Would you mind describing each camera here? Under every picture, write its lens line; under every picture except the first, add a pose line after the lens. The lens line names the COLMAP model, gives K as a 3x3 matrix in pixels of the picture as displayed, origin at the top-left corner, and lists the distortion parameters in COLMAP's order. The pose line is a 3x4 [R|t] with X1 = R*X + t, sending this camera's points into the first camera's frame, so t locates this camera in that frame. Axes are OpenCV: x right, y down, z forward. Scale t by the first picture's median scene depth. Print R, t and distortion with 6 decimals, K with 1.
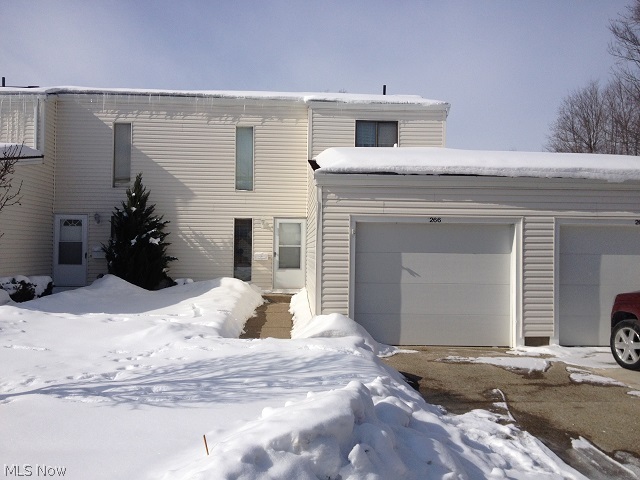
lens RADIAL K [[643.6, 0, 320.0], [0, 643.6, 240.3], [0, 0, 1]] dist [-0.008180, 0.000000]
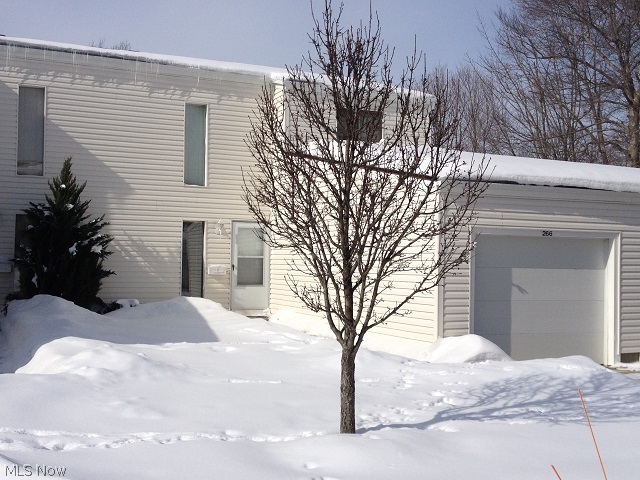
lens RADIAL K [[868.5, 0, 319.9], [0, 868.5, 240.0], [0, 0, 1]] dist [-0.010983, 0.000000]
pose [[0.924344, 0.013782, 0.381312, -0.381369], [-0.011947, 0.999903, -0.007179, -0.005472], [-0.381374, 0.002080, 0.924419, -0.034174]]
